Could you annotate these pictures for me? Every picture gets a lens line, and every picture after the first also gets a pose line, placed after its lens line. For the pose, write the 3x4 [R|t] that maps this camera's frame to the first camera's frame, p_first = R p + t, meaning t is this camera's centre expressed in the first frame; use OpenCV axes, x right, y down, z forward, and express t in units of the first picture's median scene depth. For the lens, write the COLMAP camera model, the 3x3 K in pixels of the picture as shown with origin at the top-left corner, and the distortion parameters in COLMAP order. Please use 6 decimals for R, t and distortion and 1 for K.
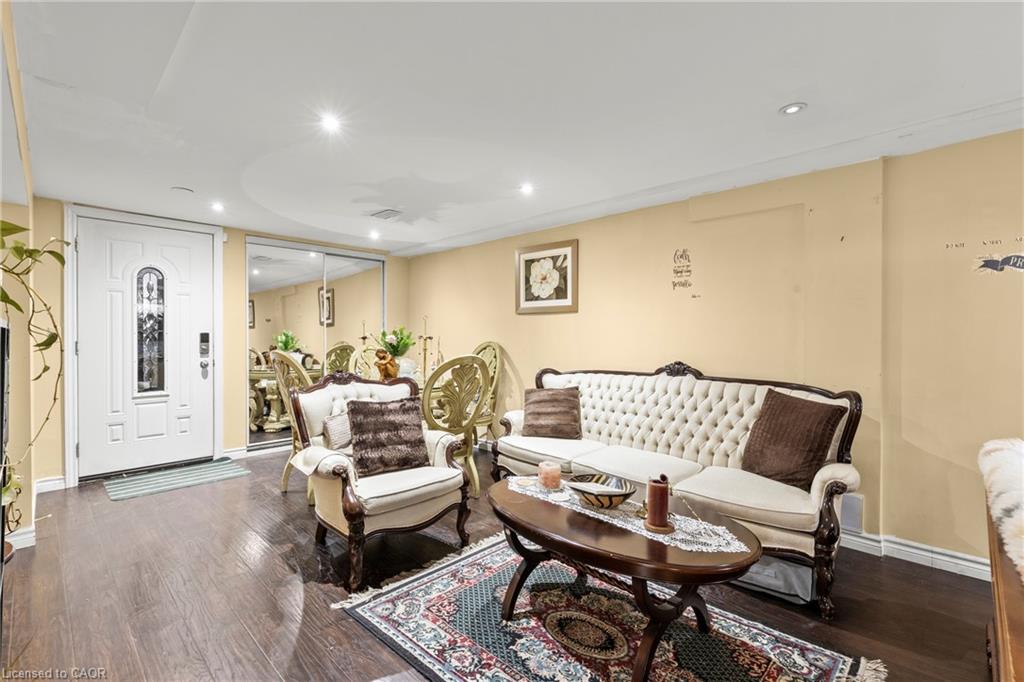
lens RADIAL K [[468.1, 0, 510.6], [0, 468.1, 337.4], [0, 0, 1]] dist [0.001879, 0.000076]
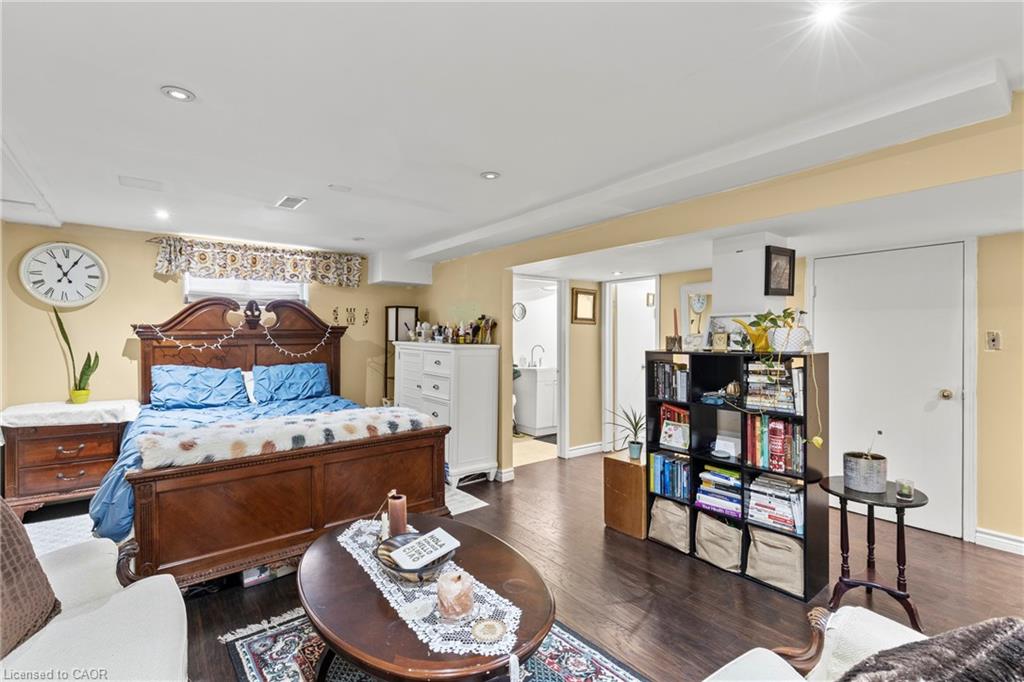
lens RADIAL K [[468.1, 0, 513.8], [0, 468.1, 338.5], [0, 0, 1]] dist [0.001879, 0.000076]
pose [[-0.992175, -0.001368, 0.124849, -0.092838], [-0.000093, 0.999948, 0.010217, -0.072403], [-0.124857, 0.010126, -0.992123, 2.062806]]
